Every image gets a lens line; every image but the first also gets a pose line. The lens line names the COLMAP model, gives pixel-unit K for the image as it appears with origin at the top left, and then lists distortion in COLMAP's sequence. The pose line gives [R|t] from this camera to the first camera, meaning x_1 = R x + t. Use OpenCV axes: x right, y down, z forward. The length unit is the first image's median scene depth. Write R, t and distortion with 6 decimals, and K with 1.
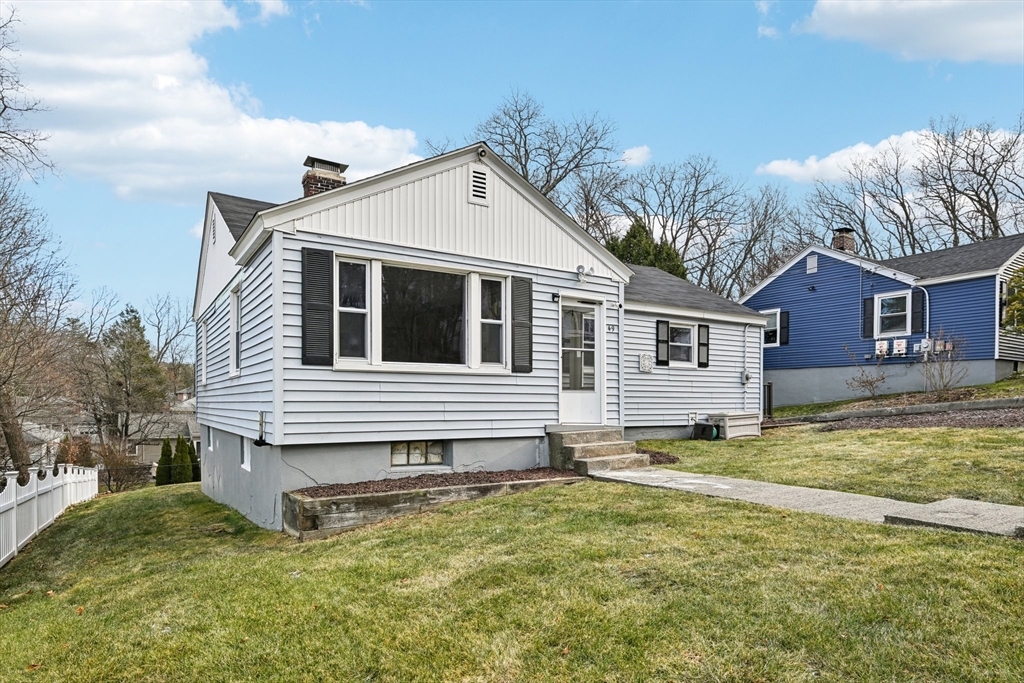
lens RADIAL K [[595.2, 0, 506.7], [0, 595.2, 410.5], [0, 0, 1]] dist [0.001820, -0.000004]
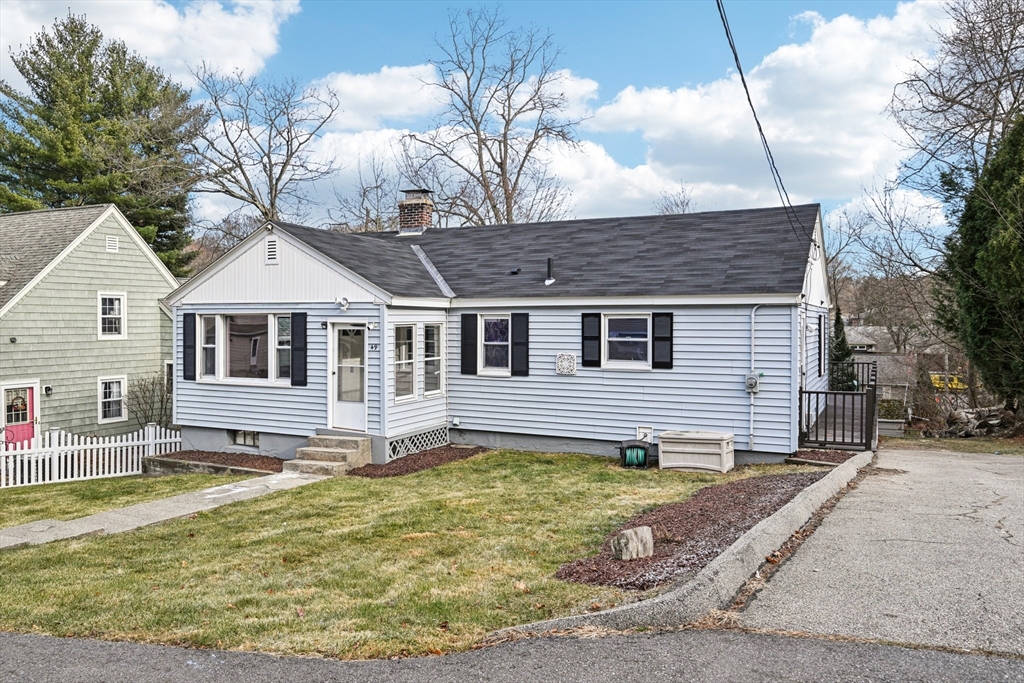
lens RADIAL K [[738.2, 0, 516.7], [0, 738.2, 325.2], [0, 0, 1]] dist [0.002025, -0.006780]
pose [[0.531359, 0.002418, -0.847143, 1.696130], [-0.010795, 0.999934, -0.003917, -0.201652], [0.847078, 0.011226, 0.531350, 0.564398]]
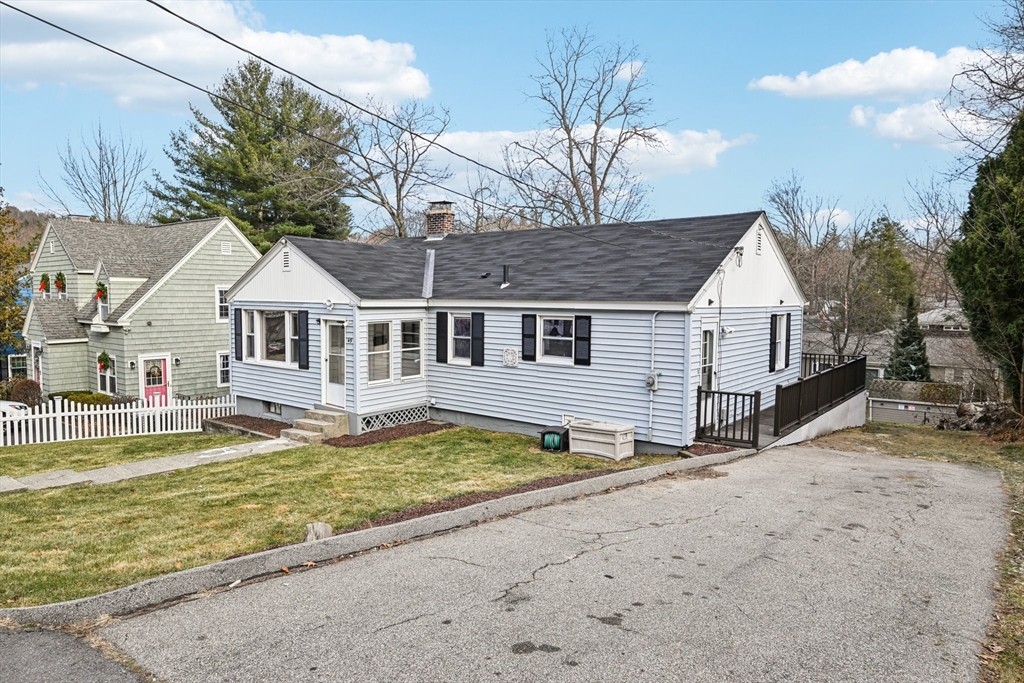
lens RADIAL K [[635.5, 0, 517.1], [0, 635.5, 332.9], [0, 0, 1]] dist [0.000245, 0.002612]
pose [[0.344735, 0.053829, -0.937155, 1.907419], [-0.018853, 0.998550, 0.050420, -0.269825], [0.938511, 0.000286, 0.345250, 0.980449]]
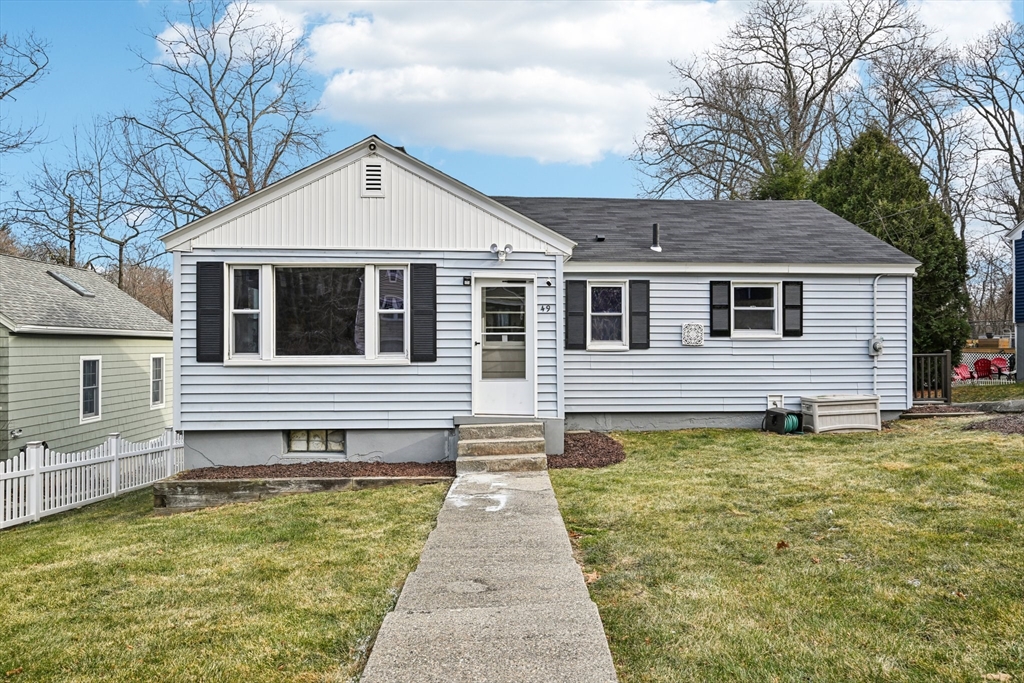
lens RADIAL K [[664.3, 0, 514.5], [0, 664.3, 345.5], [0, 0, 1]] dist [-0.004160, 0.001934]
pose [[0.882609, -0.003405, -0.470096, 0.685991], [-0.003469, 0.999899, -0.013756, -0.078891], [0.470096, 0.013772, 0.882508, 0.121095]]
